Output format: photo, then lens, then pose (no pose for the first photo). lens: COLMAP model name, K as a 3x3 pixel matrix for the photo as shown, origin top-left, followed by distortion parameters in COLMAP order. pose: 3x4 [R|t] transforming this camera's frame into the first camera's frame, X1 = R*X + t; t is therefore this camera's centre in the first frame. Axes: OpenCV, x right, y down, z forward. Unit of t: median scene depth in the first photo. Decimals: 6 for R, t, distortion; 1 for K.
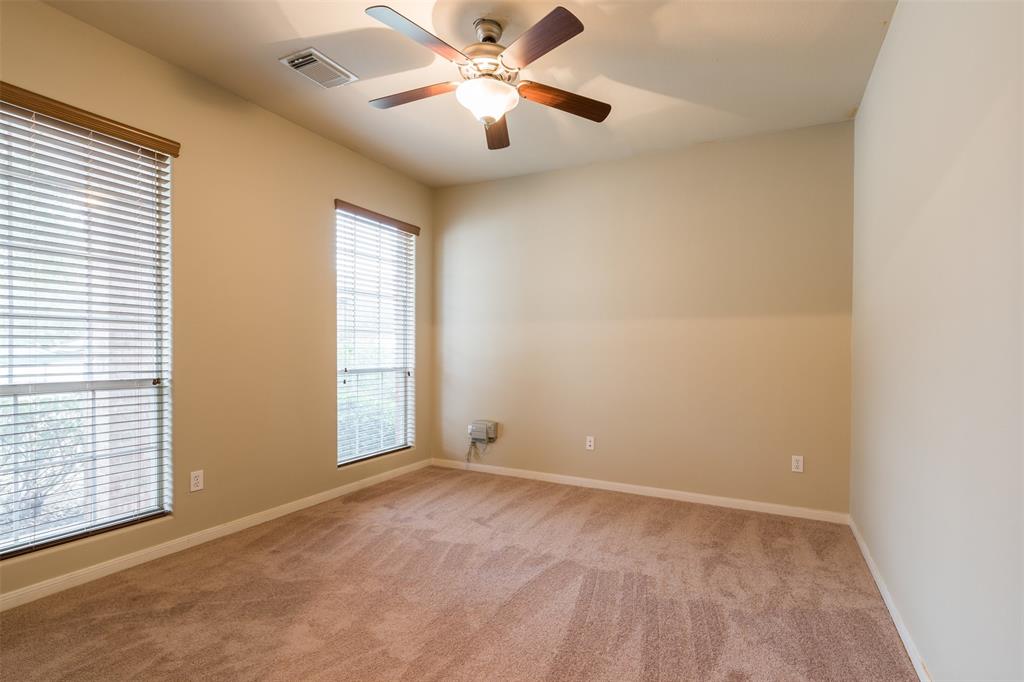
lens RADIAL K [[412.2, 0, 512.8], [0, 412.2, 345.1], [0, 0, 1]] dist [0.001413, -0.000670]
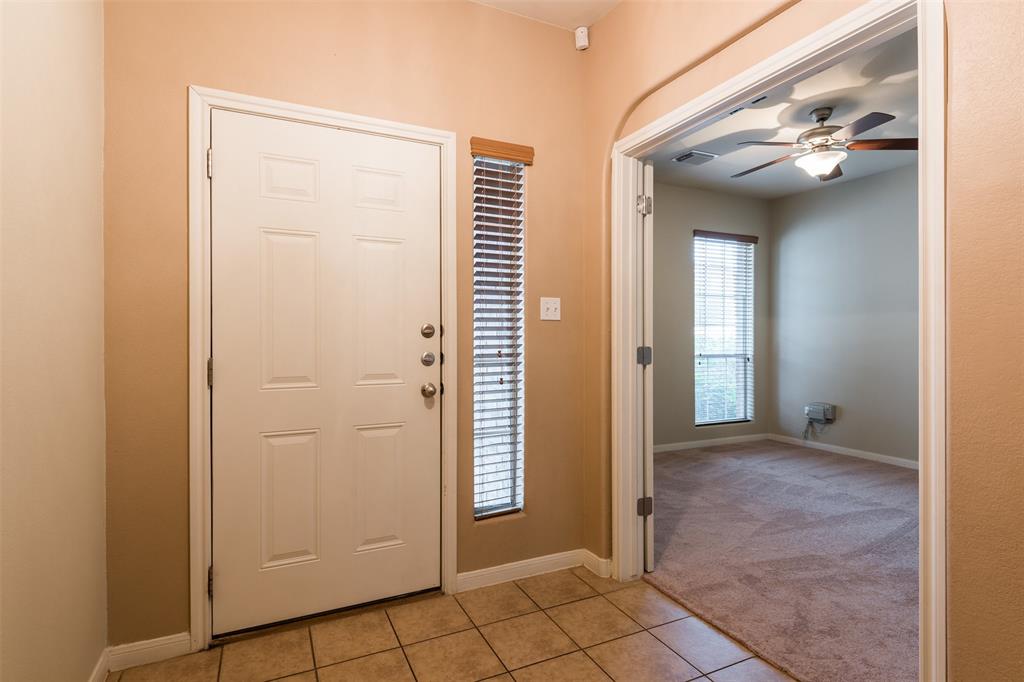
lens RADIAL K [[525.0, 0, 514.1], [0, 525.0, 338.7], [0, 0, 1]] dist [0.014606, 0.000575]
pose [[0.819539, -0.002407, -0.573018, 0.070459], [0.007986, 0.999942, 0.007222, -0.007768], [0.572967, -0.010494, 0.819511, -0.666405]]
